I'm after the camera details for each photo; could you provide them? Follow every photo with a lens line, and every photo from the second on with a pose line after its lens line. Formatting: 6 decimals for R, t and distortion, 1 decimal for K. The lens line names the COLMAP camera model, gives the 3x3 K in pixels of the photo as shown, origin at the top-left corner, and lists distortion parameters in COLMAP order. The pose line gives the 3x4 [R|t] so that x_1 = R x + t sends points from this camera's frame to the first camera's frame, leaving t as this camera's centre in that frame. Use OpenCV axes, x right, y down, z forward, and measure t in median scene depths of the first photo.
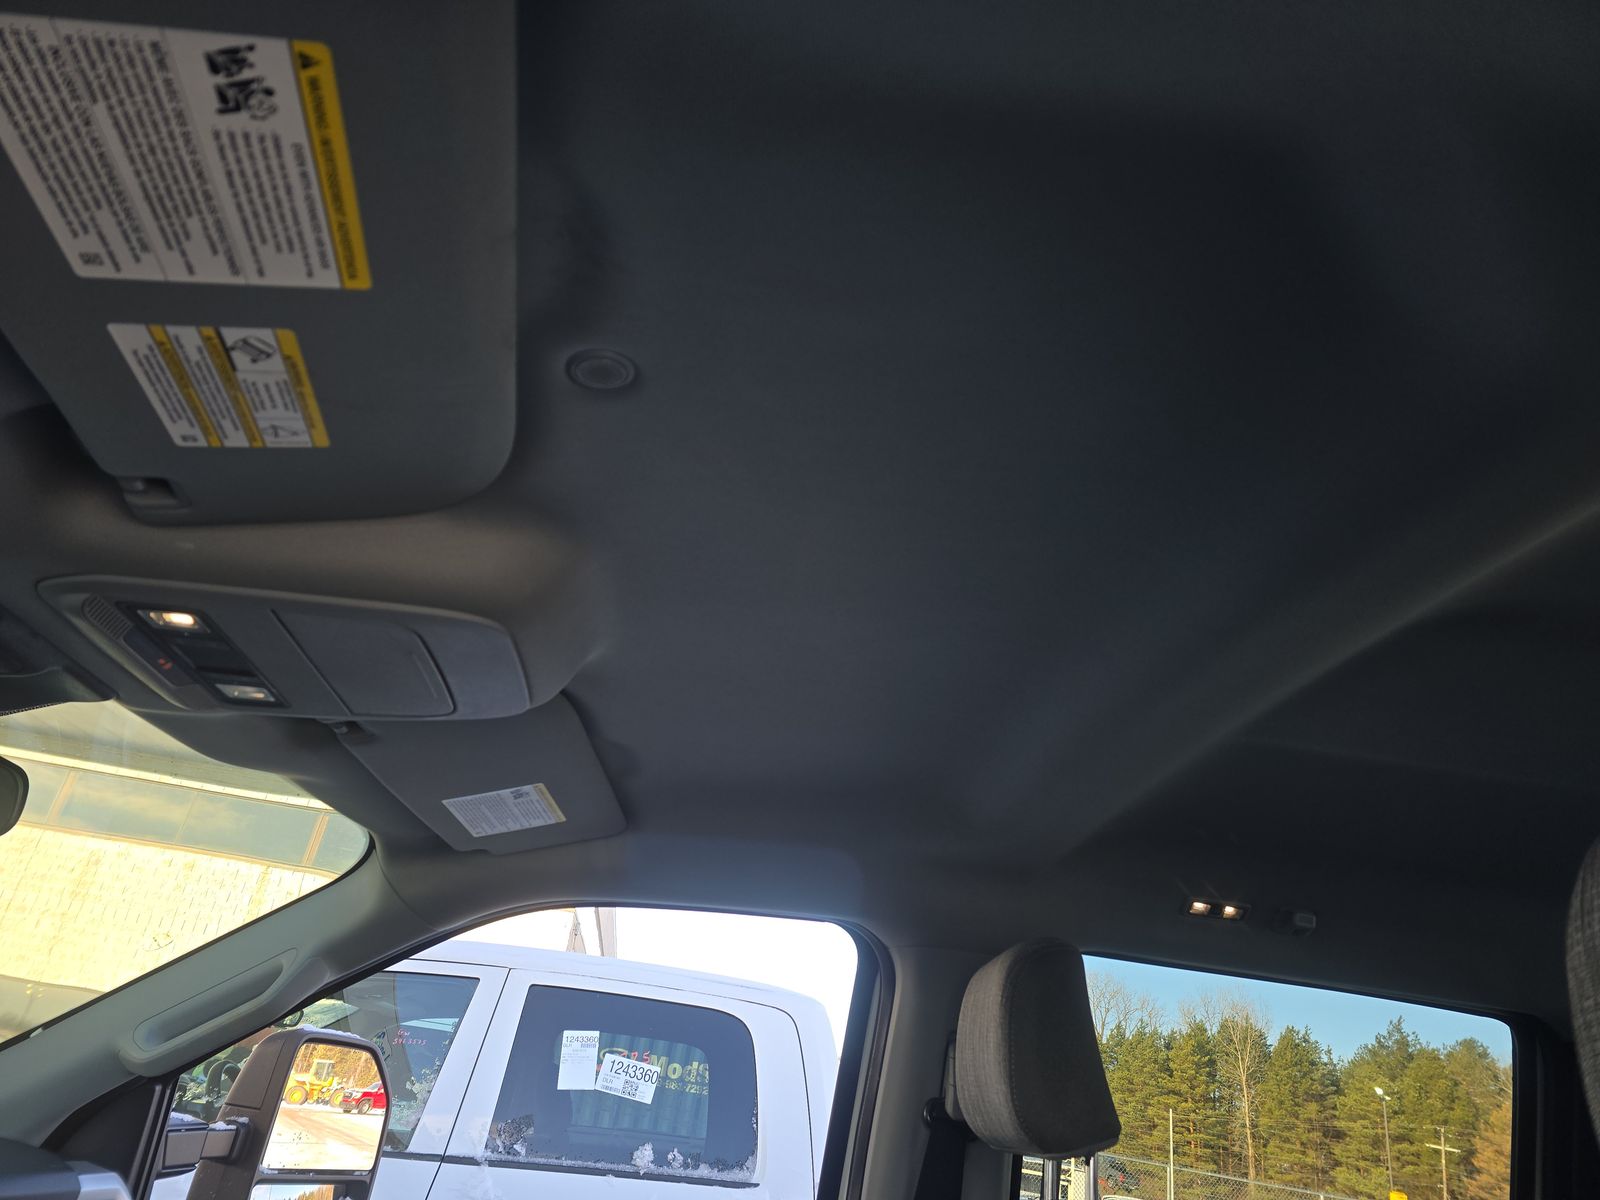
lens RADIAL K [[1090.7, 0, 816.2], [0, 1090.7, 631.5], [0, 0, 1]] dist [0.043332, -0.032374]
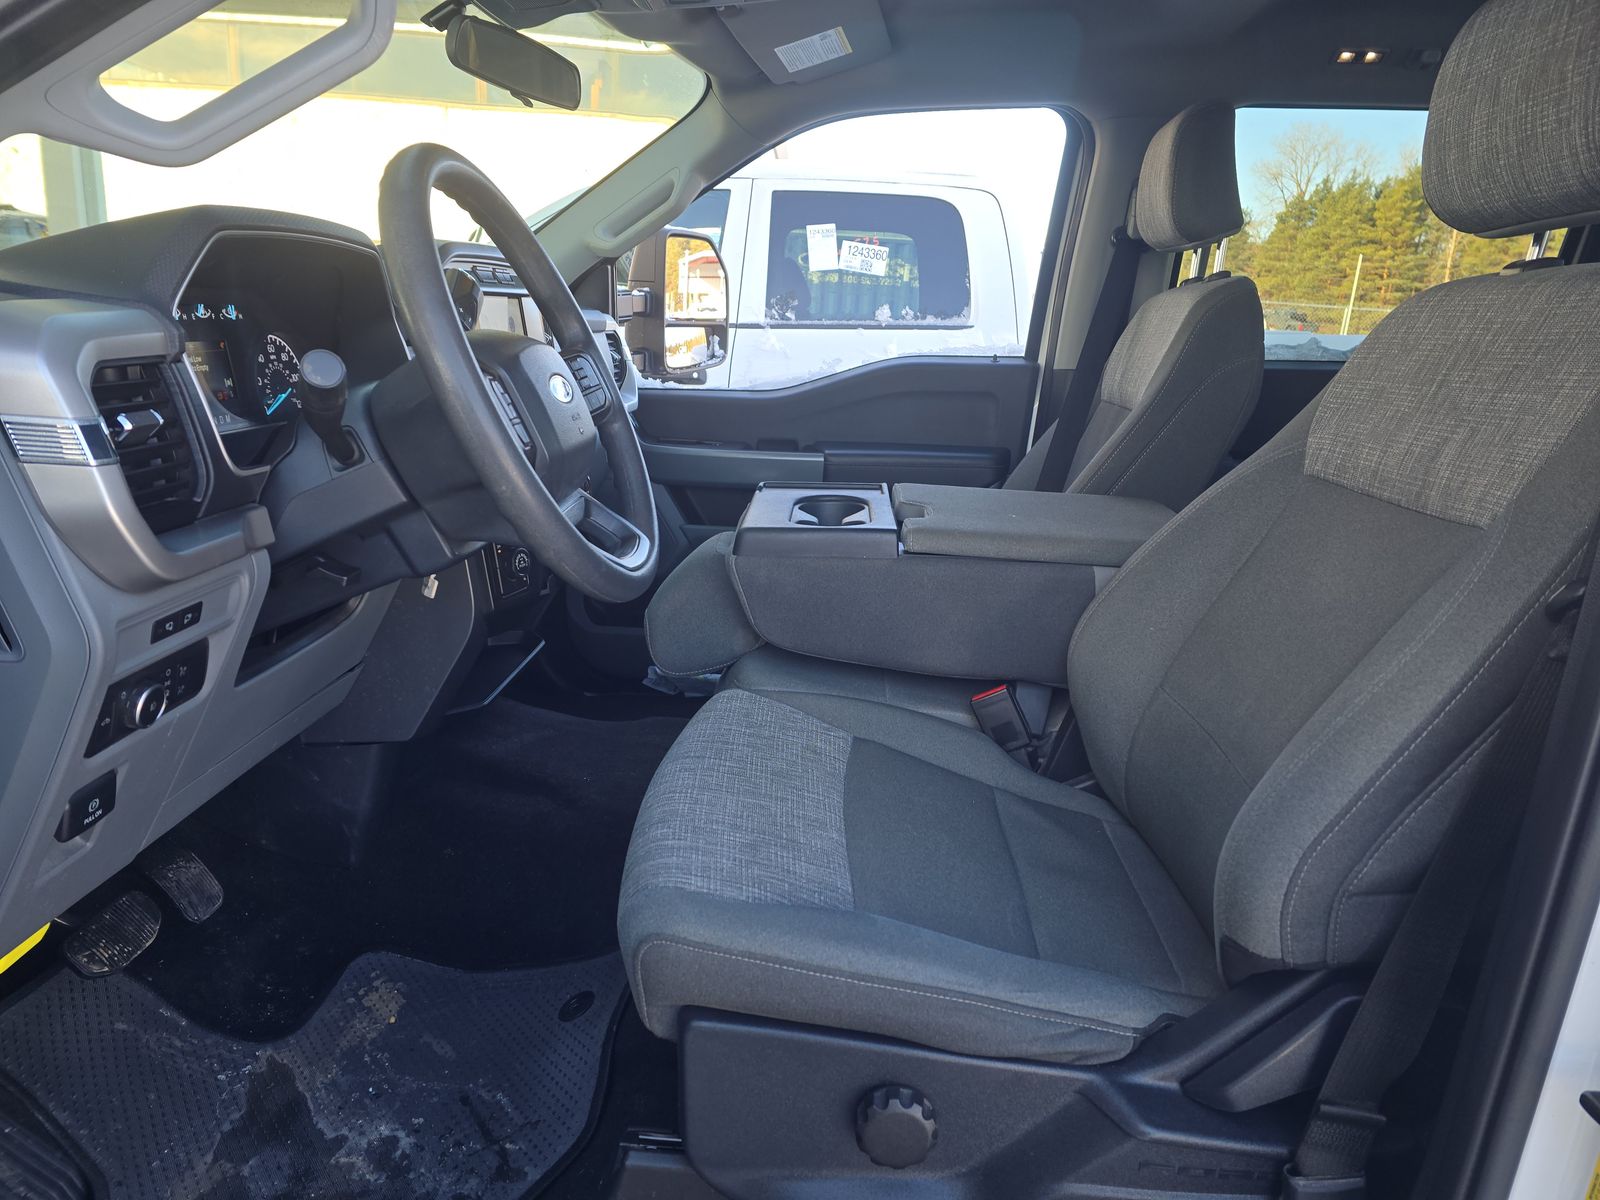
lens RADIAL K [[1064.4, 0, 802.0], [0, 1064.4, 576.0], [0, 0, 1]] dist [0.118629, -0.103886]
pose [[0.981901, -0.032198, -0.186638, -0.023615], [0.139796, 0.788067, 0.599506, -0.058679], [0.127781, -0.614747, 0.778305, -0.205341]]
